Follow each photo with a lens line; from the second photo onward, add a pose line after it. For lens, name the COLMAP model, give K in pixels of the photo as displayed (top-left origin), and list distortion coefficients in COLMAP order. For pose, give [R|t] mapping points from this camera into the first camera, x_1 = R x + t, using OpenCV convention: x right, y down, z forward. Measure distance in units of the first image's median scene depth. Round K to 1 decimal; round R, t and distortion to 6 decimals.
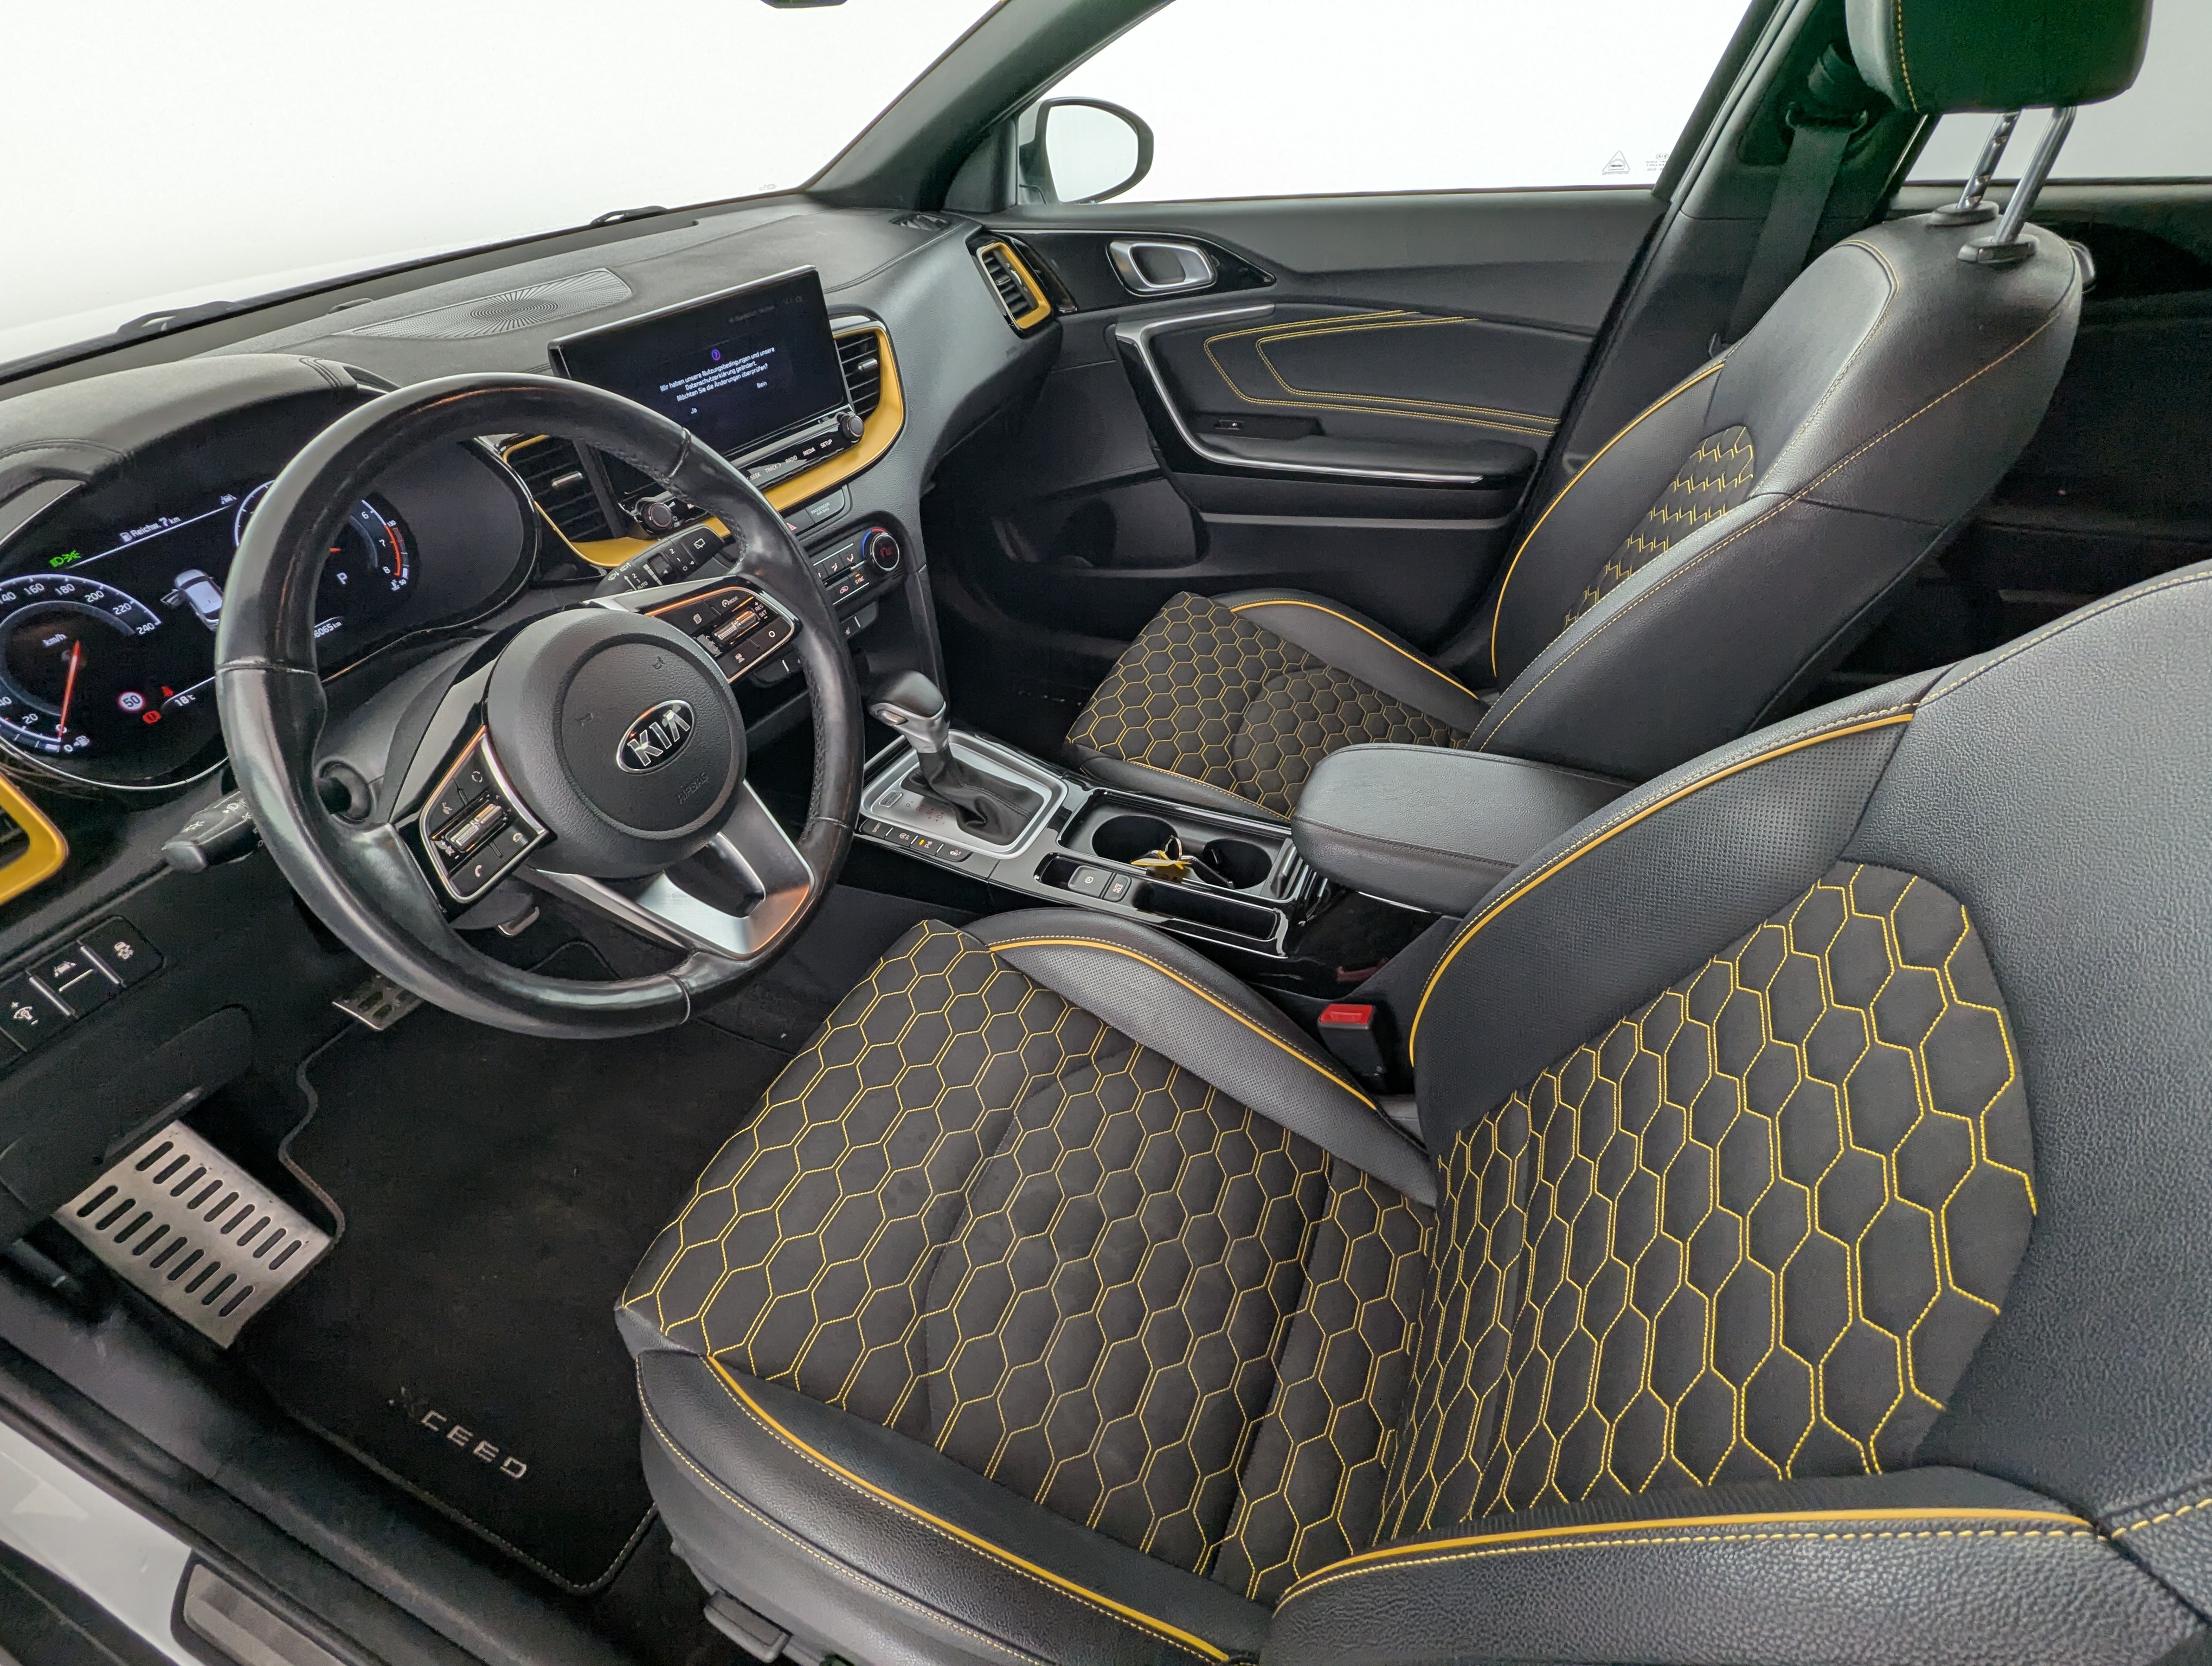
lens RADIAL K [[1060.8, 0, 1120.0], [0, 1060.8, 832.8], [0, 0, 1]] dist [-0.001826, 0.000354]
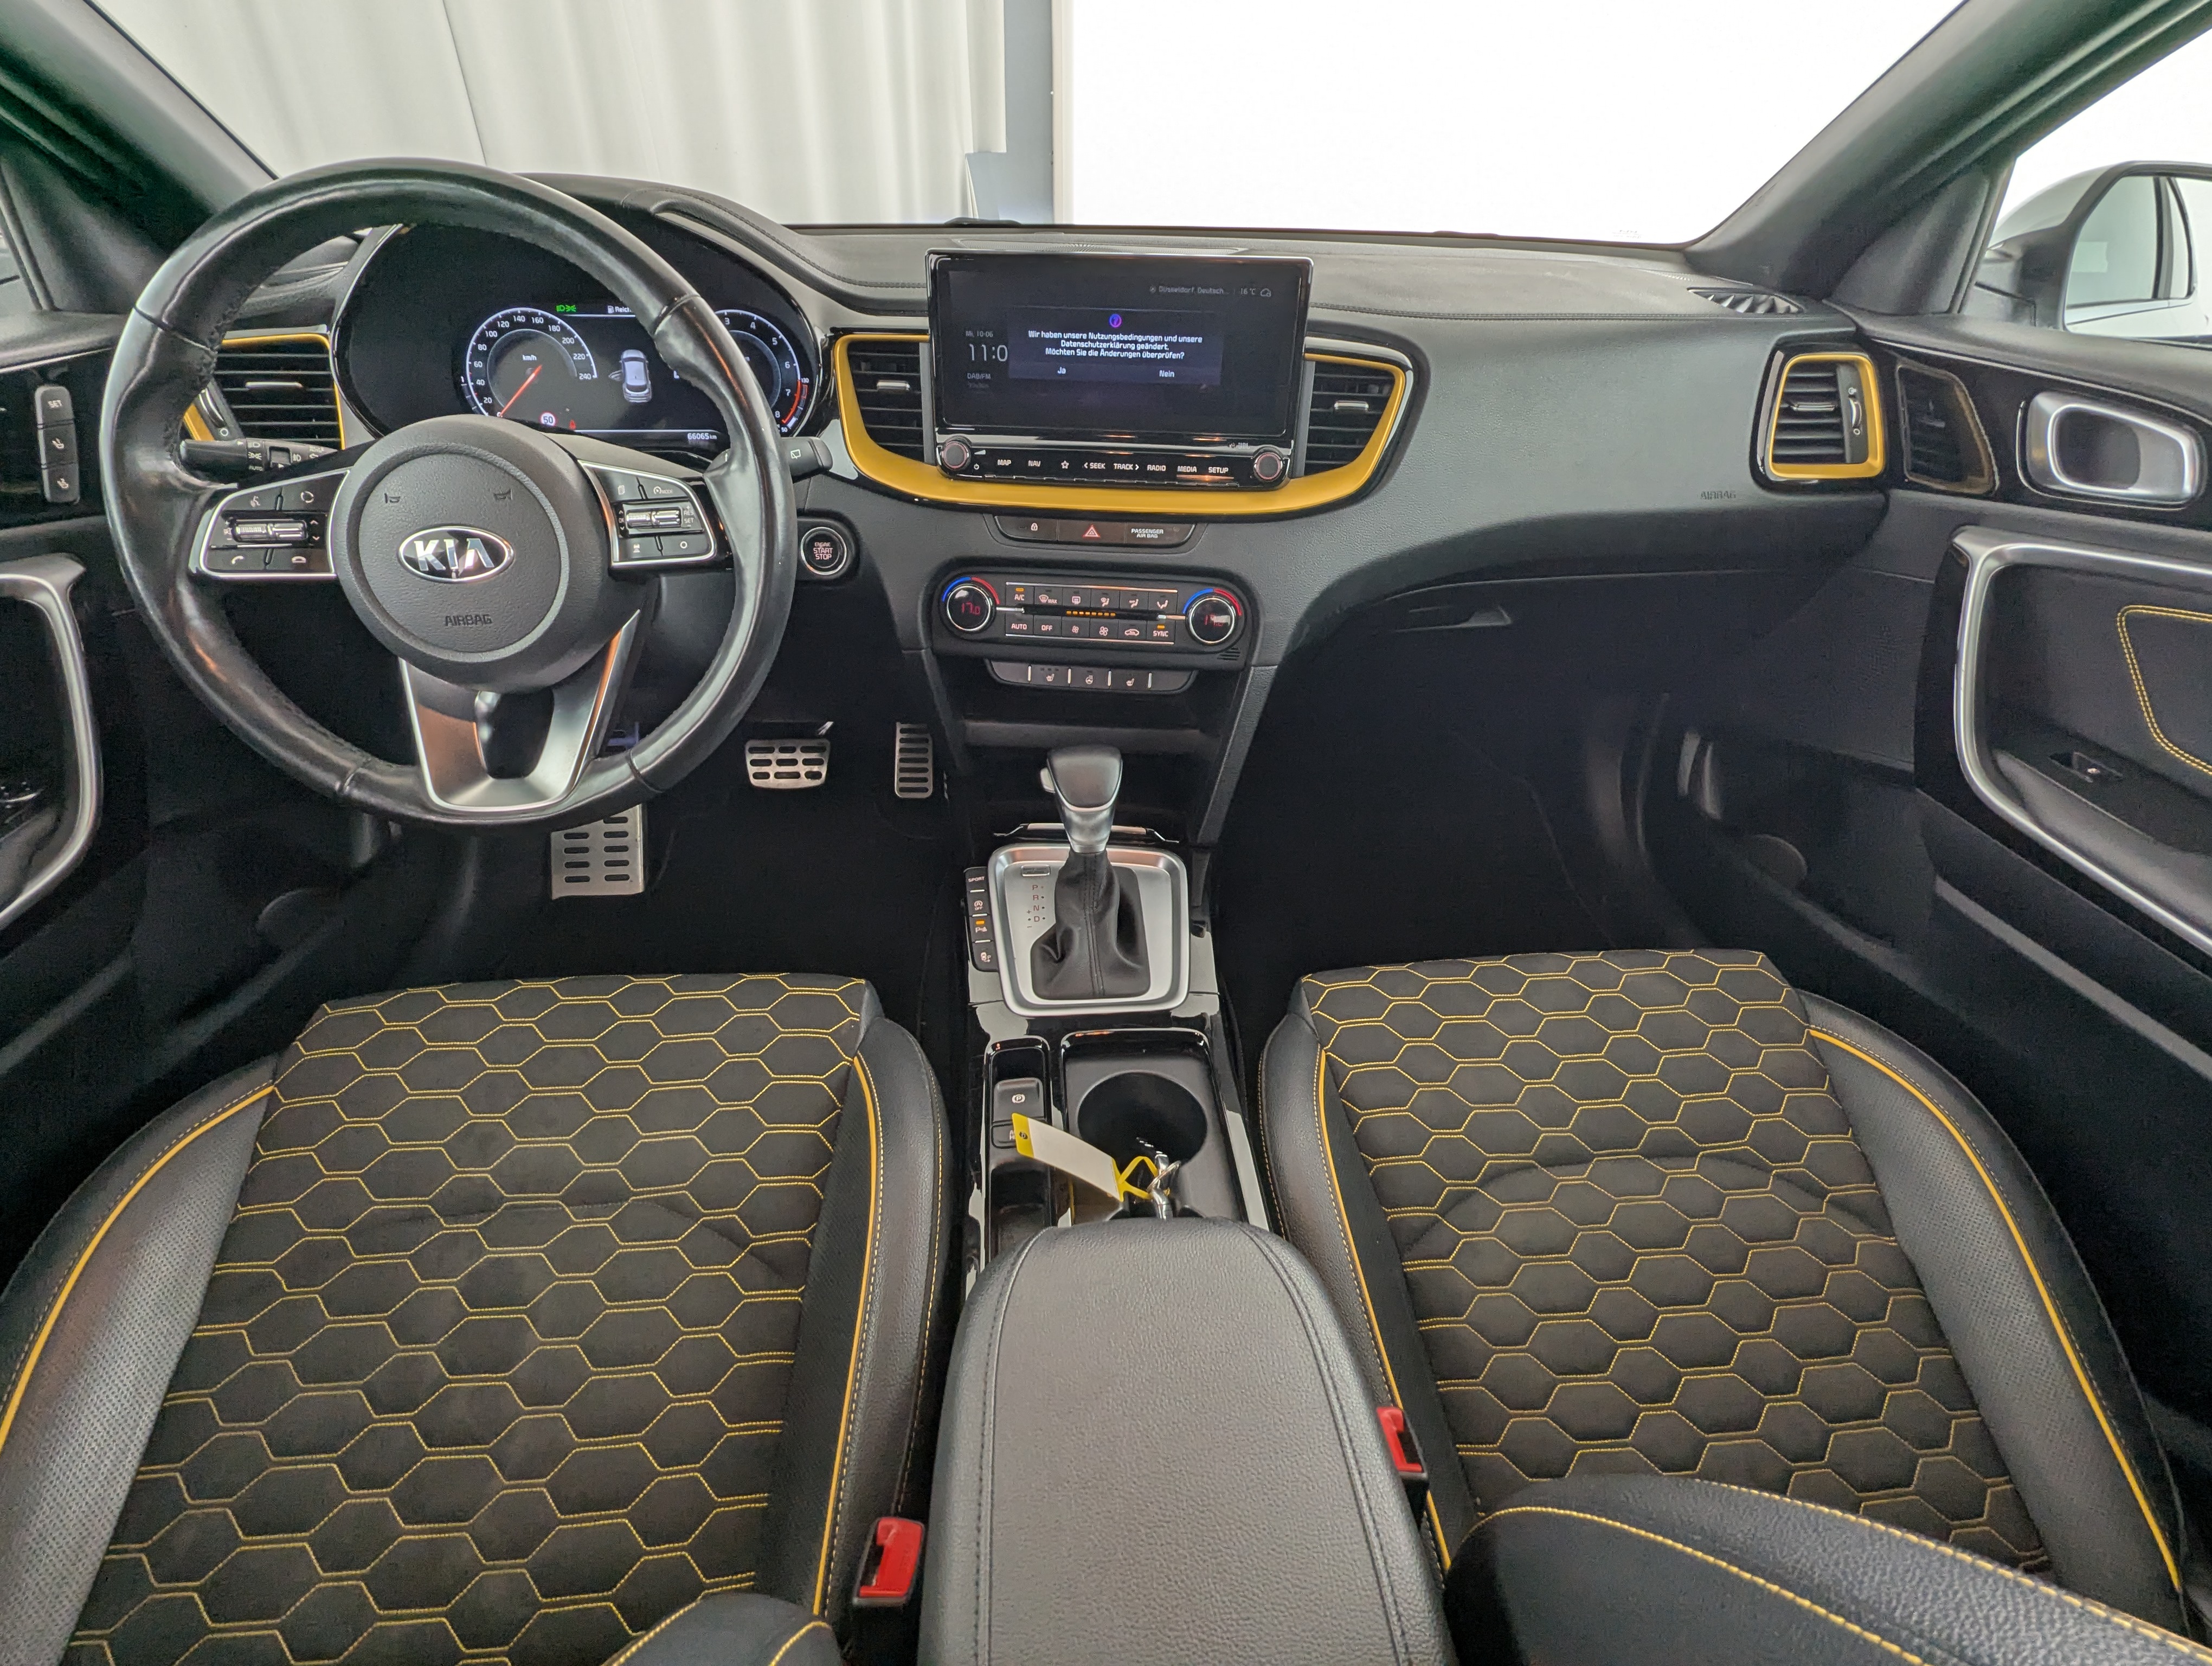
lens RADIAL K [[1060.8, 0, 1095.5], [0, 1060.8, 833.1], [0, 0, 1]] dist [-0.001826, 0.000354]
pose [[0.453529, 0.527267, -0.718541, 0.409108], [-0.589543, 0.782119, 0.201813, -0.267238], [0.668394, 0.332083, 0.665560, 0.512121]]
